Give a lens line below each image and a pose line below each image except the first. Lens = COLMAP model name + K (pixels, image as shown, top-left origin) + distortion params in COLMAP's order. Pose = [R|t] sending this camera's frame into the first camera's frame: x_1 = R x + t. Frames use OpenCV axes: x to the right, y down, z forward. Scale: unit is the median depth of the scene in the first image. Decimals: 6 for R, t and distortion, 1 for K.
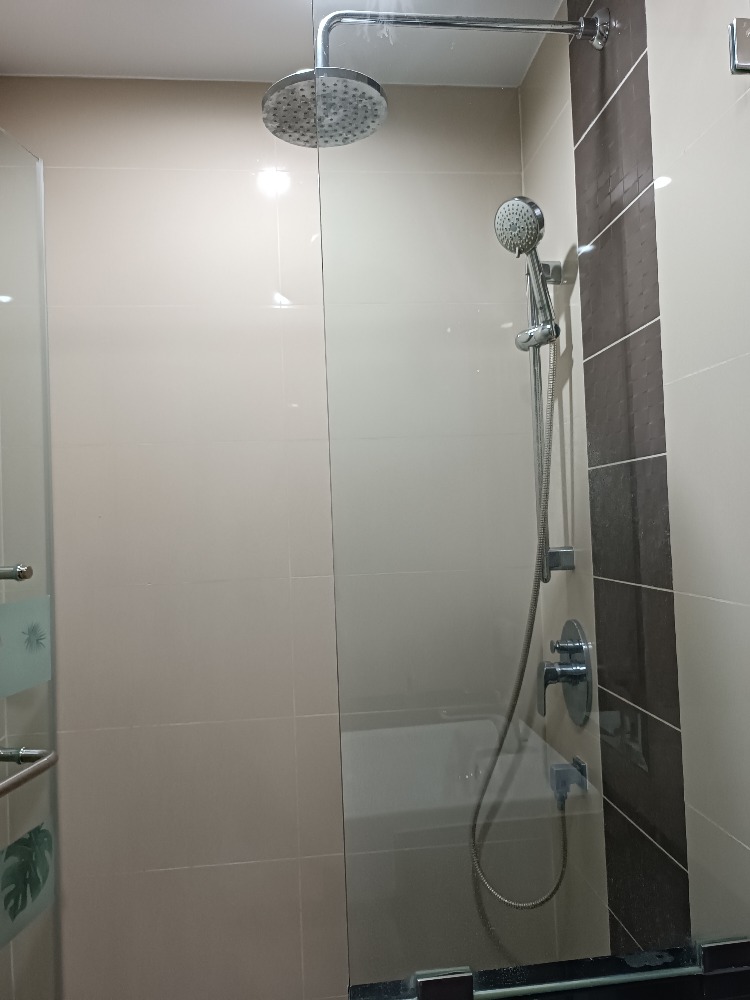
lens RADIAL K [[729.7, 0, 378.8], [0, 729.7, 502.7], [0, 0, 1]] dist [0.012006, -0.007013]
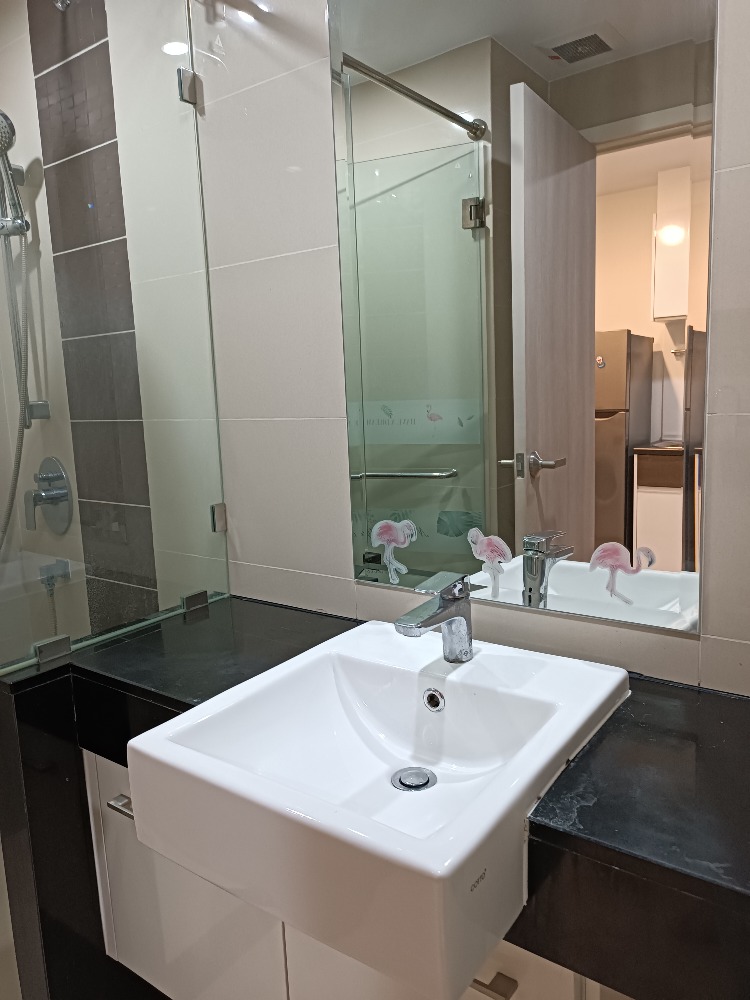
lens RADIAL K [[729.7, 0, 375.7], [0, 729.7, 499.4], [0, 0, 1]] dist [0.012006, -0.007013]
pose [[0.670056, -0.095185, 0.736183, -0.322965], [-0.007019, 0.990888, 0.134505, 0.055864], [-0.742277, -0.095293, 0.663283, -0.320800]]
